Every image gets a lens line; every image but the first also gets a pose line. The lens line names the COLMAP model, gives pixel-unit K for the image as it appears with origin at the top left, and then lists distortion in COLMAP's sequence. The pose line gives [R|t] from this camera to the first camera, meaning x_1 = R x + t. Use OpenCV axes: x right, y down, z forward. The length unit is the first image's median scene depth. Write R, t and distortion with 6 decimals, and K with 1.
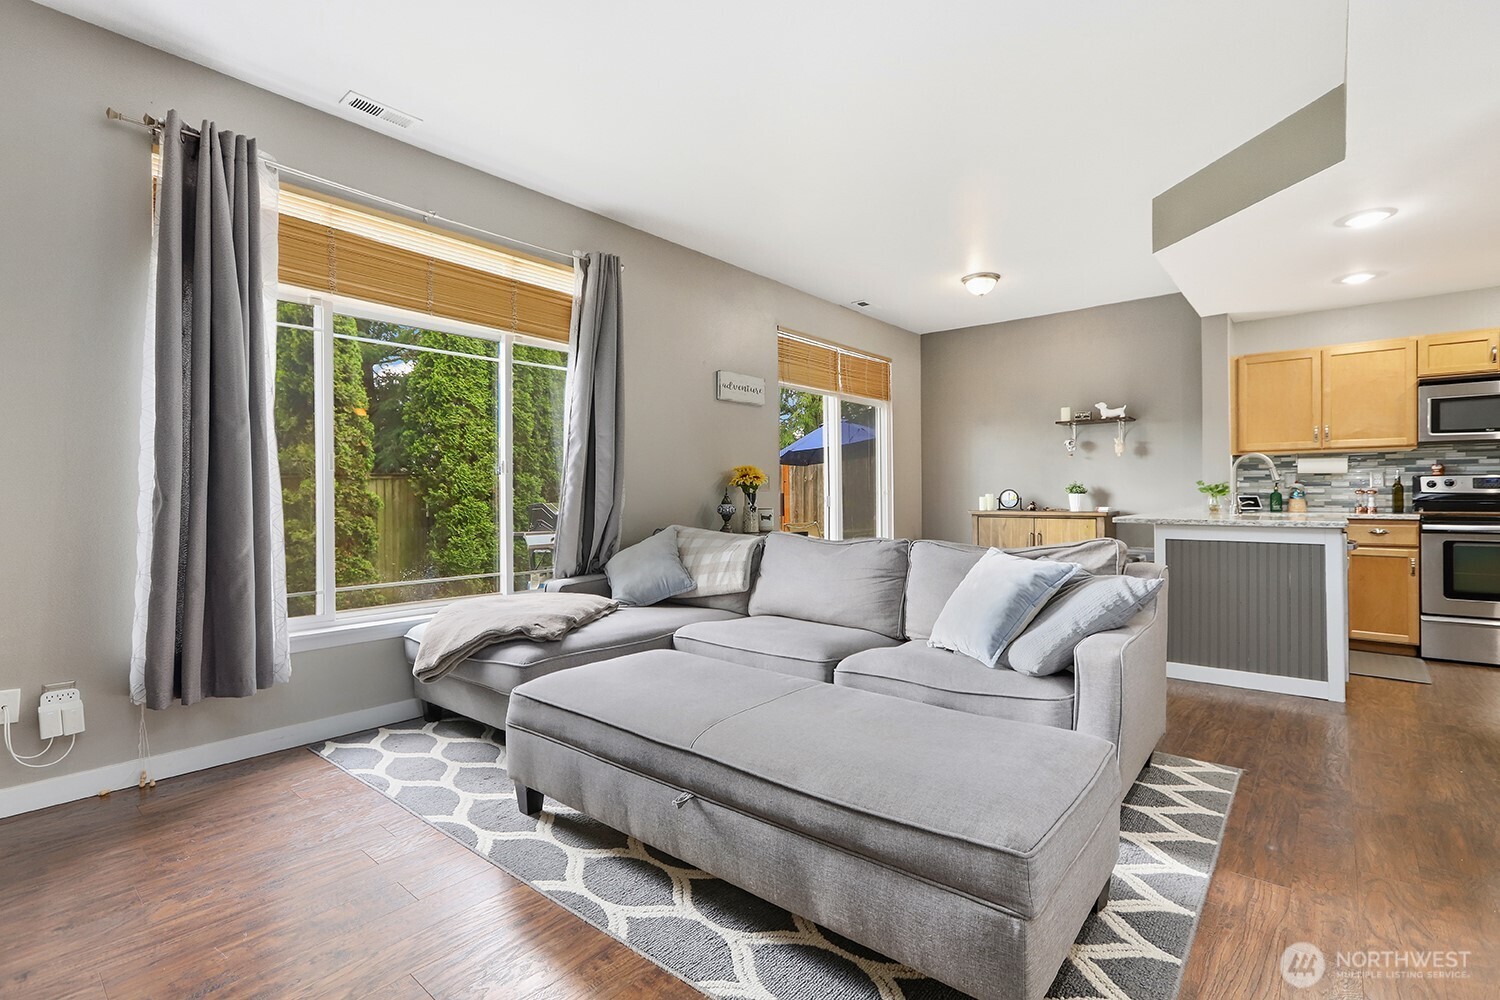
lens RADIAL K [[694.4, 0, 754.9], [0, 694.4, 493.5], [0, 0, 1]] dist [-0.013547, 0.007856]
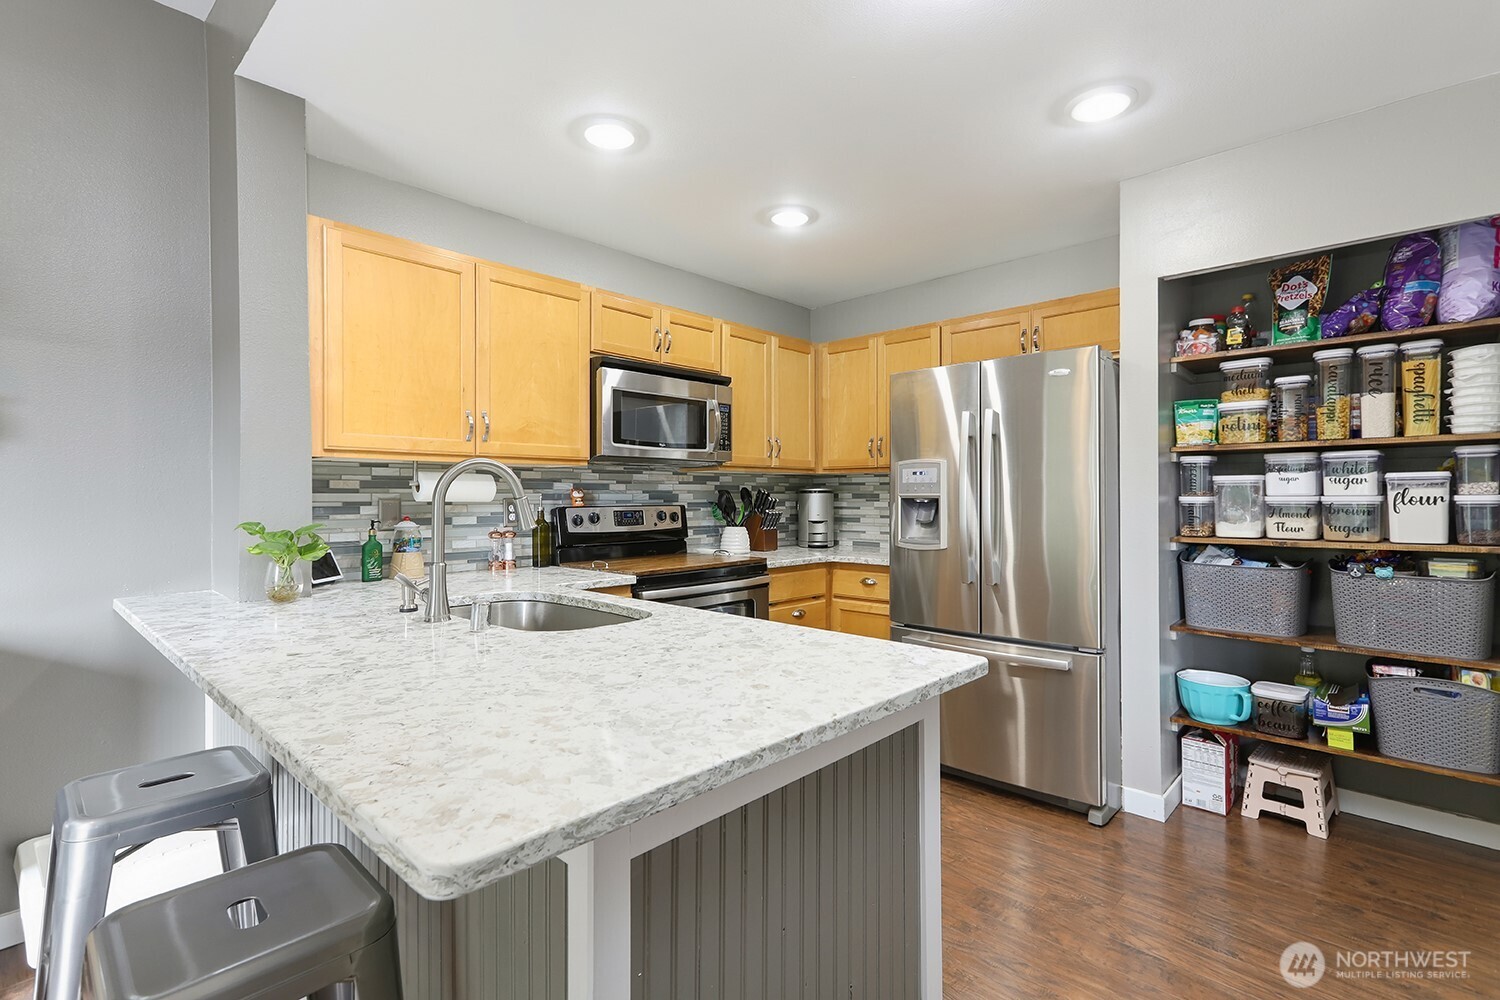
lens RADIAL K [[694.4, 0, 749.5], [0, 694.4, 492.3], [0, 0, 1]] dist [-0.013547, 0.007856]
pose [[0.060156, 0.008174, 0.998156, 0.312145], [-0.001011, 0.999966, -0.008128, -0.032760], [-0.998188, -0.000520, 0.060162, 0.752420]]
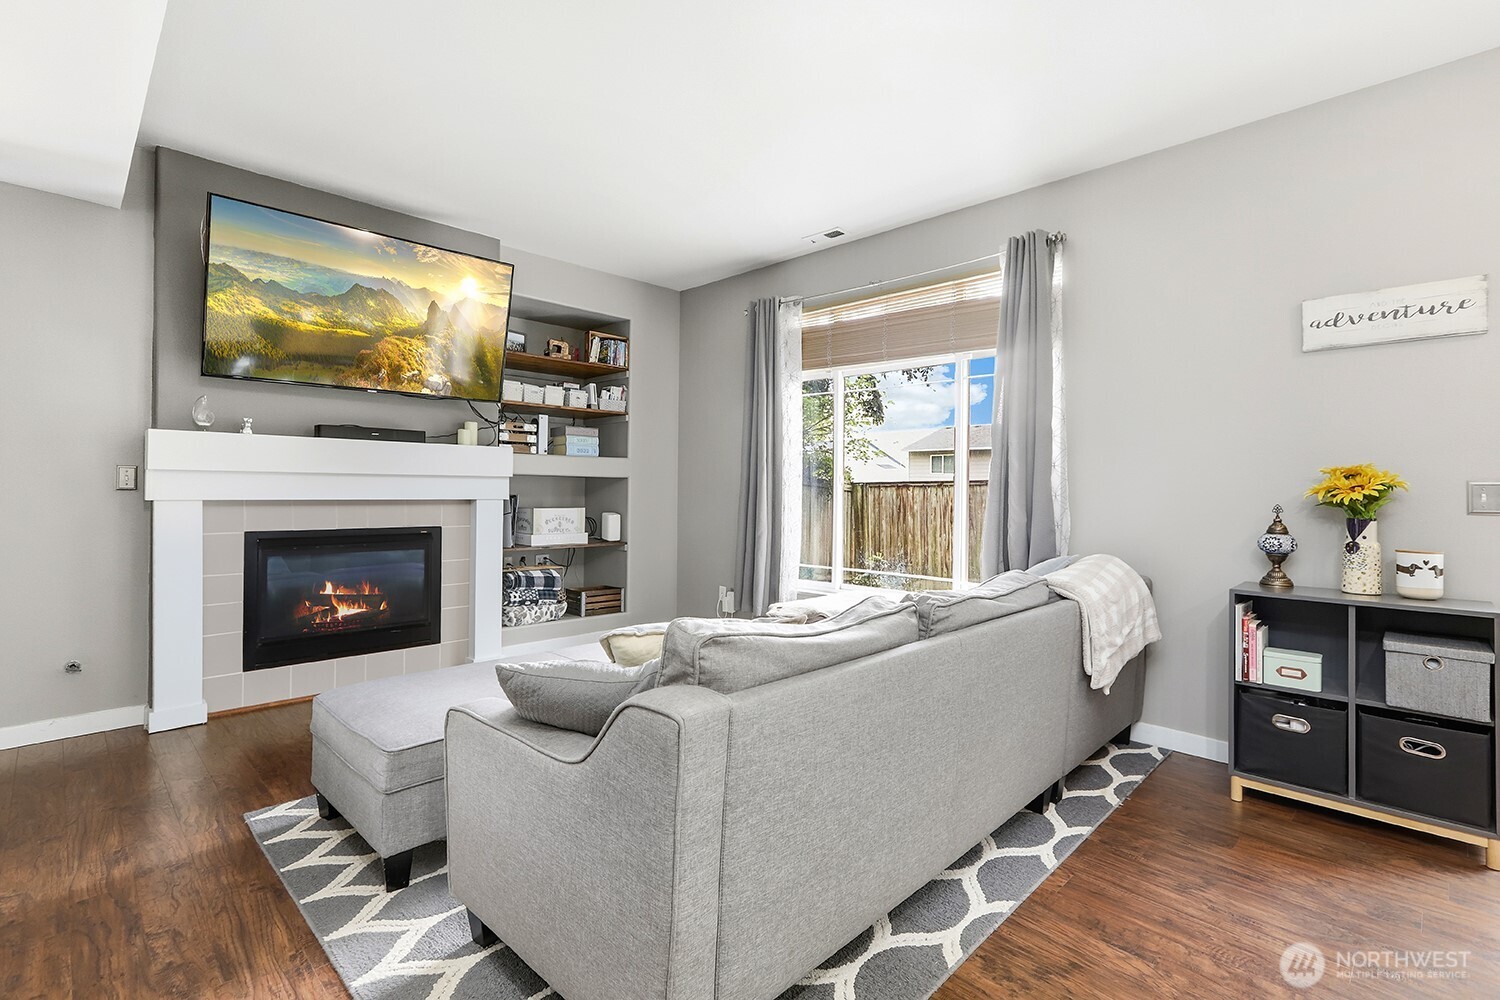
lens RADIAL K [[694.4, 0, 754.4], [0, 694.4, 492.9], [0, 0, 1]] dist [-0.013547, 0.007856]
pose [[-0.079113, 0.007422, -0.996838, 0.539829], [-0.008221, 0.999933, 0.008097, -0.019321], [0.996832, 0.008836, -0.079046, 0.577686]]
